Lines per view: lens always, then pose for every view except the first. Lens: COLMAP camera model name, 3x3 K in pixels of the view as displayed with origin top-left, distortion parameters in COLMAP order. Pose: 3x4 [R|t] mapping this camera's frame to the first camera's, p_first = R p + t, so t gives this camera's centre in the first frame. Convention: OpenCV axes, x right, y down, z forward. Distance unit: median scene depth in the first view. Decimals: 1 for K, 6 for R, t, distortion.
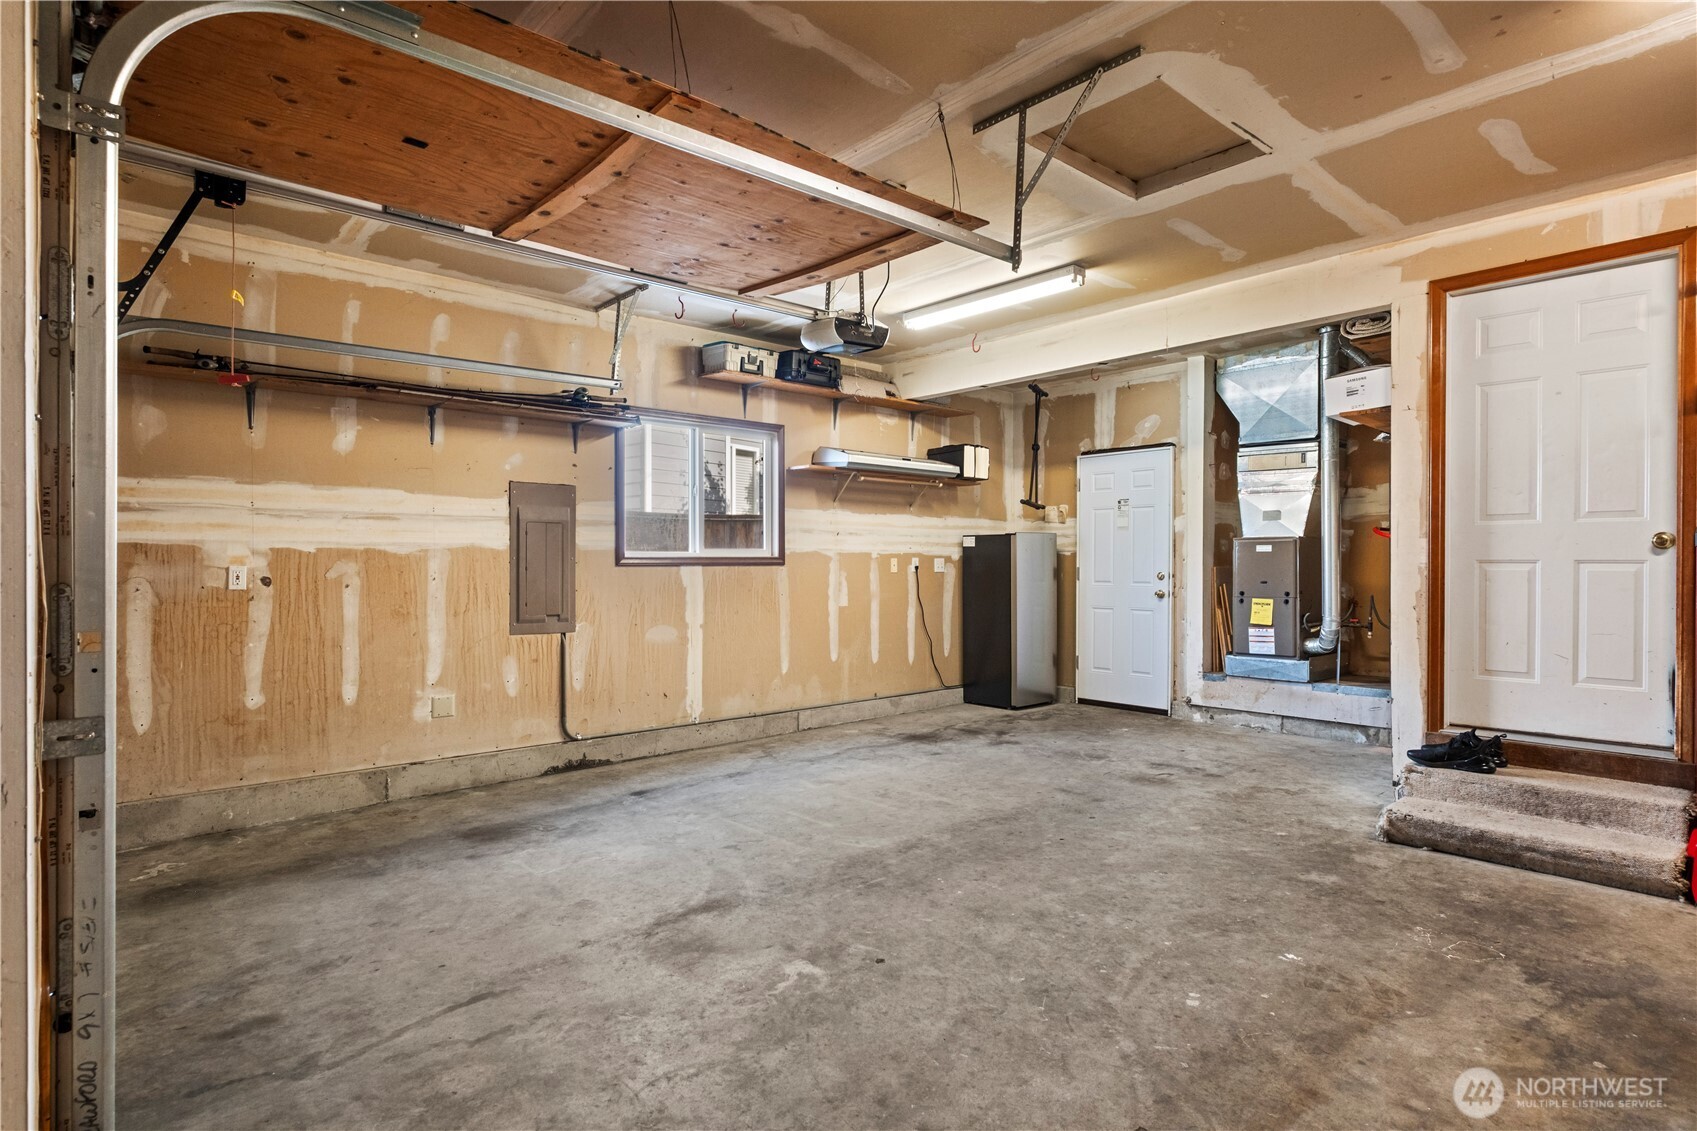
lens RADIAL K [[886.1, 0, 848.1], [0, 886.1, 567.3], [0, 0, 1]] dist [-0.001056, -0.000469]
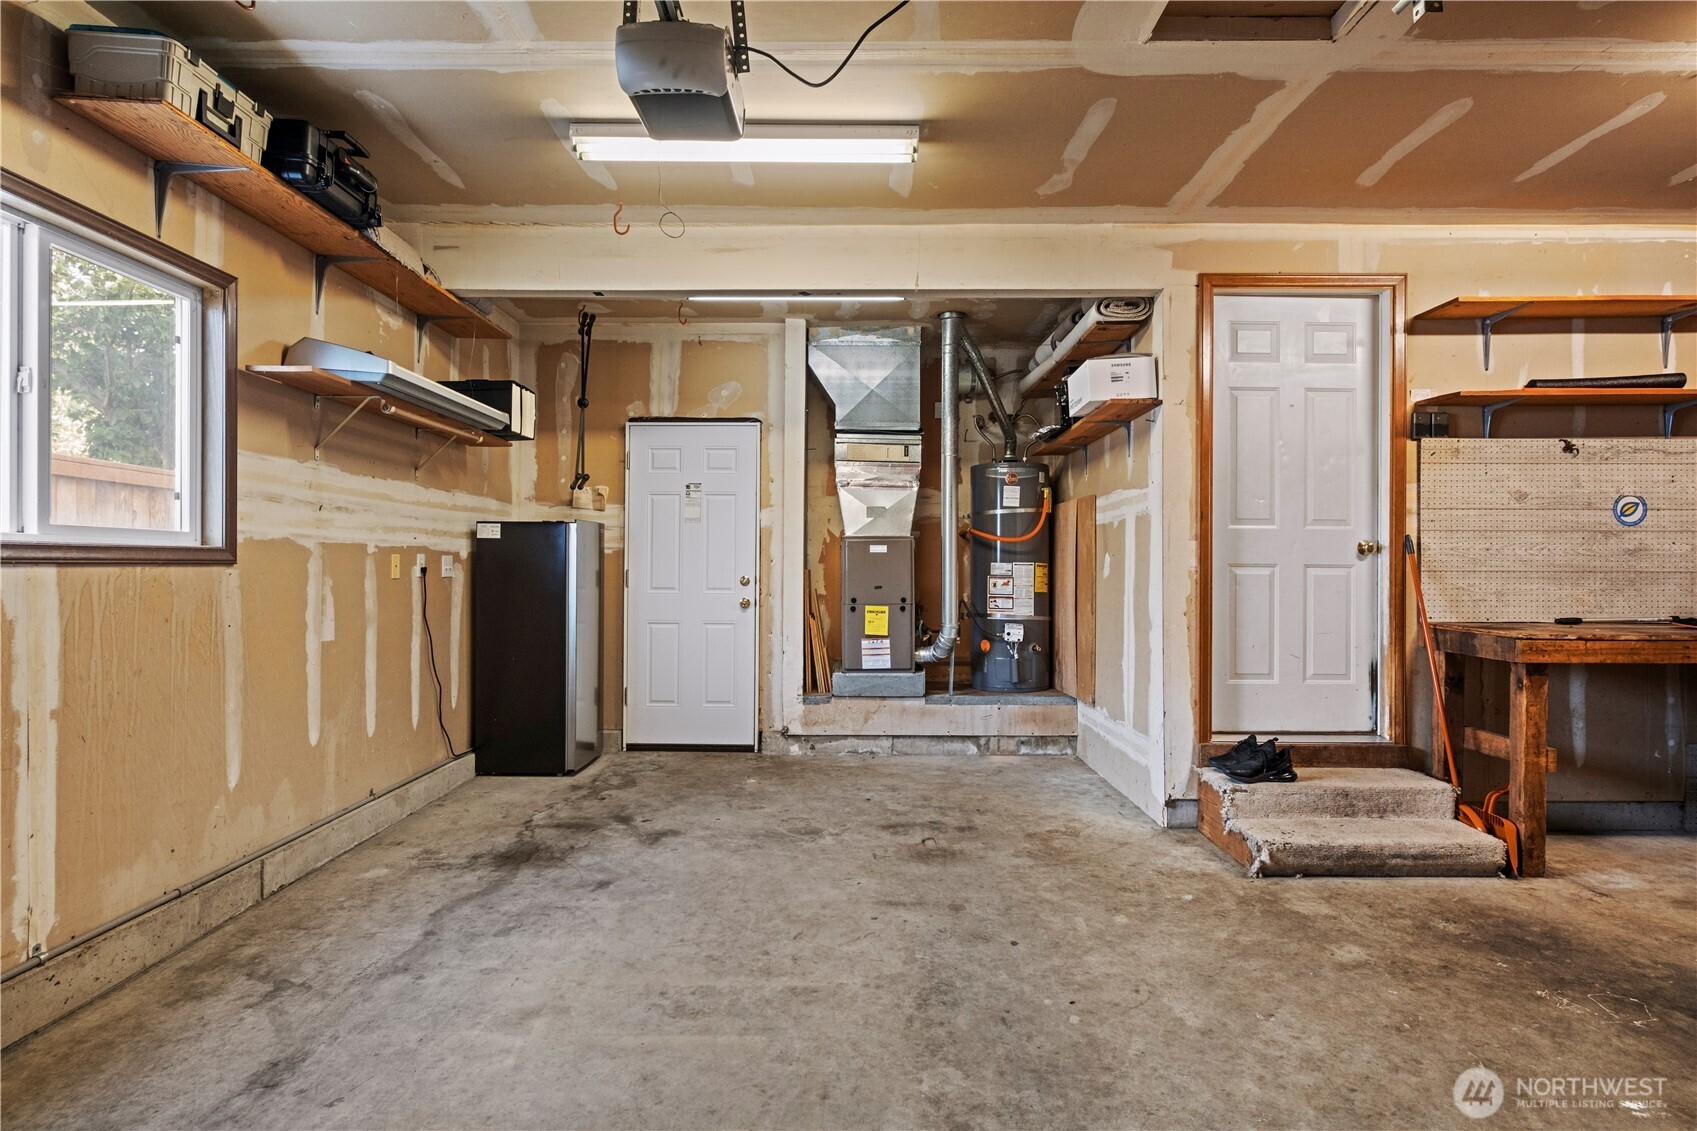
lens RADIAL K [[886.1, 0, 847.6], [0, 886.1, 562.2], [0, 0, 1]] dist [-0.001056, -0.000469]
pose [[0.672249, 0.008119, 0.740281, -0.216638], [-0.002300, 0.999958, -0.008878, -0.000316], [-0.740322, 0.004266, 0.672239, 0.448088]]
